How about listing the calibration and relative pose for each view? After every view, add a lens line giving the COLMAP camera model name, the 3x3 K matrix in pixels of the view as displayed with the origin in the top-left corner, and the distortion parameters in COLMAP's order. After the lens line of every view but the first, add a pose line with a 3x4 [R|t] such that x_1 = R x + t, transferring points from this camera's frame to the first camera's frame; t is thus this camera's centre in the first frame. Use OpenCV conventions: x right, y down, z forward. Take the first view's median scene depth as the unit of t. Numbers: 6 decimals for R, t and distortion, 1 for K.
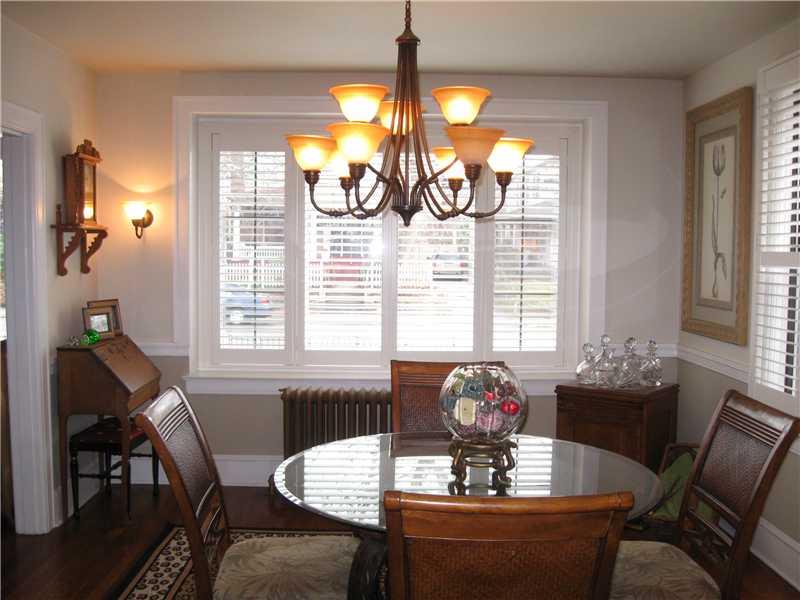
lens RADIAL K [[826.9, 0, 397.8], [0, 826.9, 299.1], [0, 0, 1]] dist [-0.110671, 0.000000]
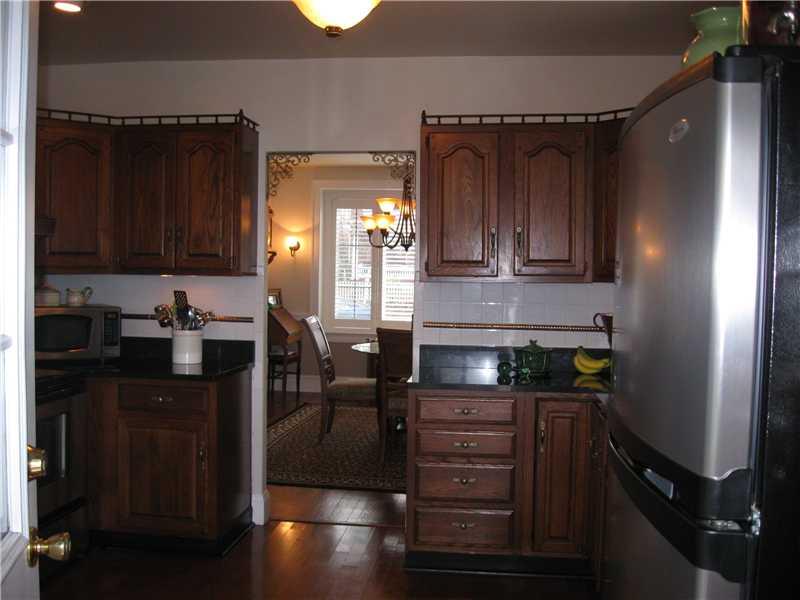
lens RADIAL K [[826.9, 0, 401.5], [0, 826.9, 296.3], [0, 0, 1]] dist [-0.110671, 0.000000]
pose [[0.990638, 0.015804, -0.135596, 0.187986], [-0.020439, 0.999251, -0.032858, 0.073588], [0.134976, 0.035322, 0.990219, -0.837972]]
